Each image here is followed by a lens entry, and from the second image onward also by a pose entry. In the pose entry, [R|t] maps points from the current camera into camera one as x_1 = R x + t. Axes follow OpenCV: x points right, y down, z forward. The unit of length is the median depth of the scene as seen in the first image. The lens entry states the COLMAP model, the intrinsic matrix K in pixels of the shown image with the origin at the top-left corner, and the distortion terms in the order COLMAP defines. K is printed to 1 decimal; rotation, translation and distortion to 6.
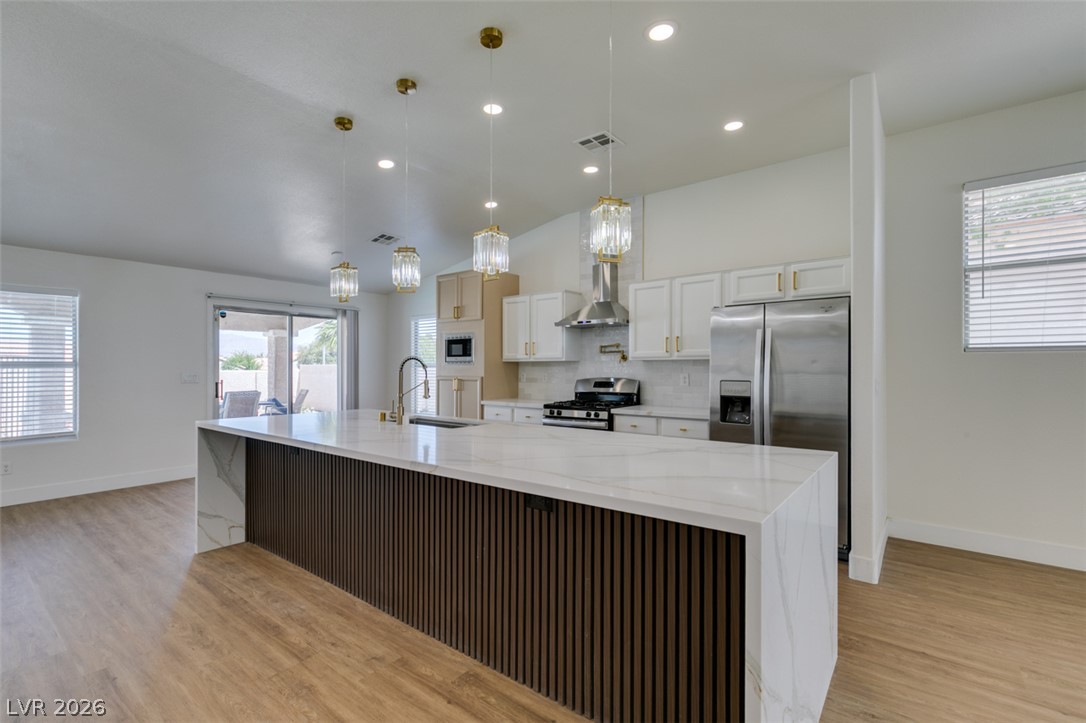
lens RADIAL K [[484.6, 0, 542.0], [0, 484.6, 367.1], [0, 0, 1]] dist [0.003167, -0.001859]
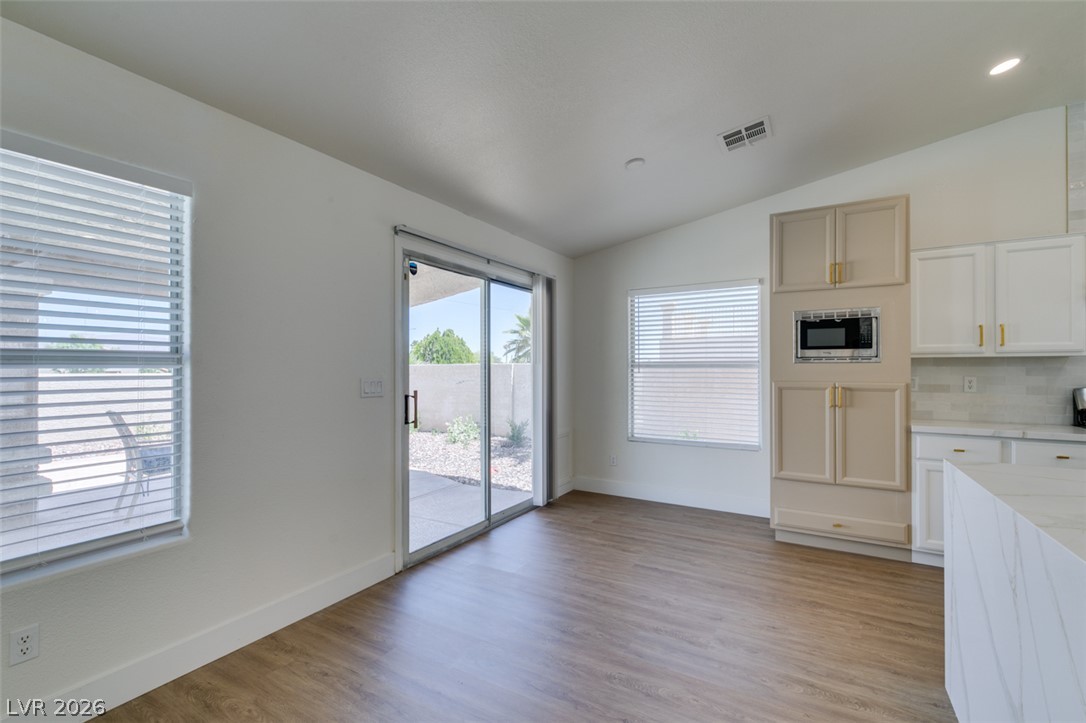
lens RADIAL K [[484.6, 0, 544.6], [0, 484.6, 361.1], [0, 0, 1]] dist [0.003167, -0.001859]
pose [[0.991791, 0.002211, 0.127854, -0.657351], [-0.000282, 0.999886, -0.015107, 0.002517], [-0.127873, 0.014947, 0.991678, 0.508952]]
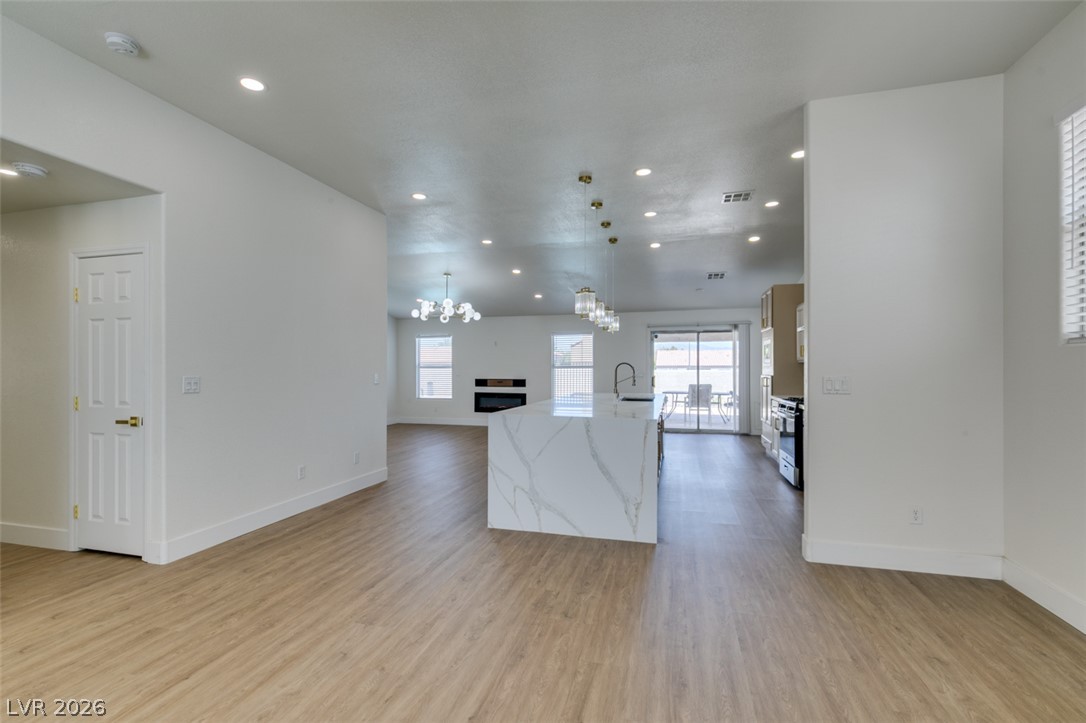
lens RADIAL K [[484.6, 0, 543.7], [0, 484.6, 365.4], [0, 0, 1]] dist [0.003167, -0.001859]
pose [[0.387858, -0.008329, -0.921682, 0.813682], [0.004819, 0.999964, -0.007008, 0.001100], [0.921707, -0.001723, 0.387884, 0.004377]]
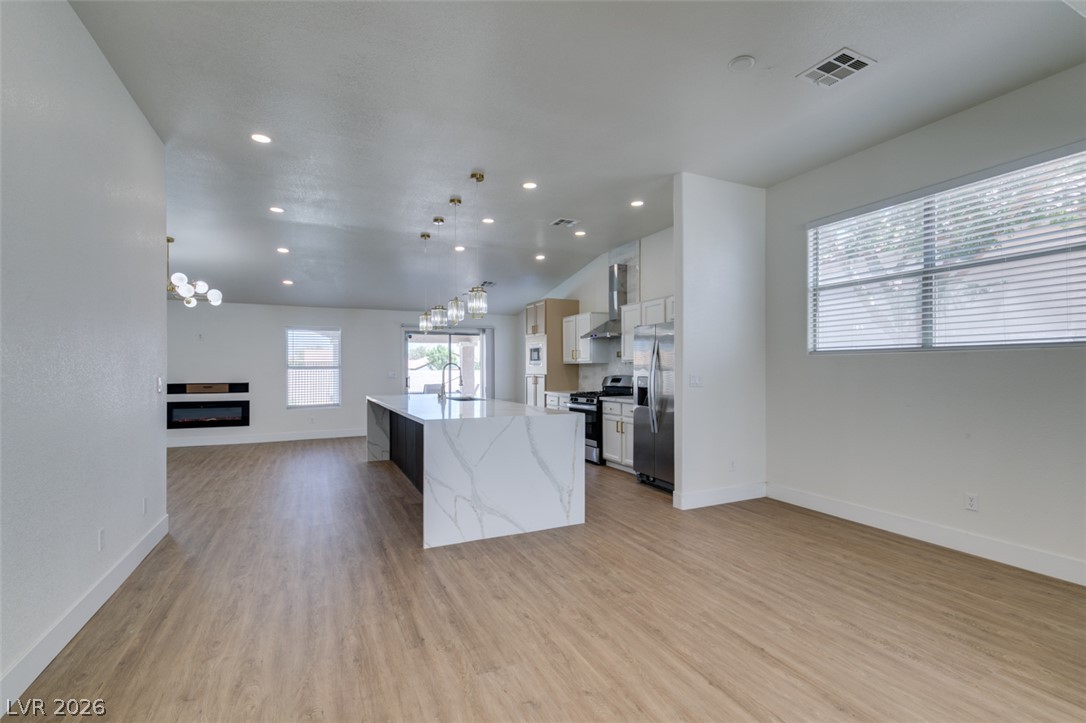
lens RADIAL K [[484.6, 0, 543.8], [0, 484.6, 368.9], [0, 0, 1]] dist [0.003167, -0.001859]
pose [[0.896836, -0.004405, -0.442340, 0.532451], [0.006395, 0.999975, 0.003008, -0.000950], [0.442316, -0.005526, 0.896842, -0.302912]]
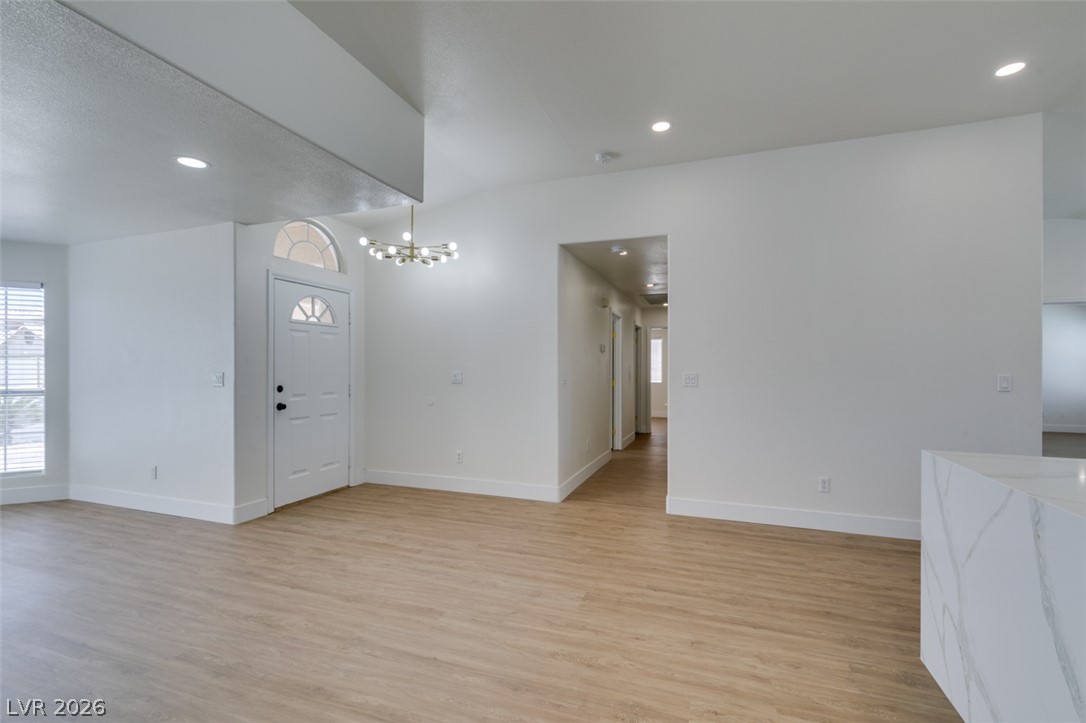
lens RADIAL K [[484.6, 0, 542.0], [0, 484.6, 365.4], [0, 0, 1]] dist [0.003167, -0.001859]
pose [[-0.949750, -0.005815, -0.312955, 0.524508], [-0.004513, 0.999978, -0.004884, 0.001550], [0.312976, -0.003226, -0.949756, 0.498989]]
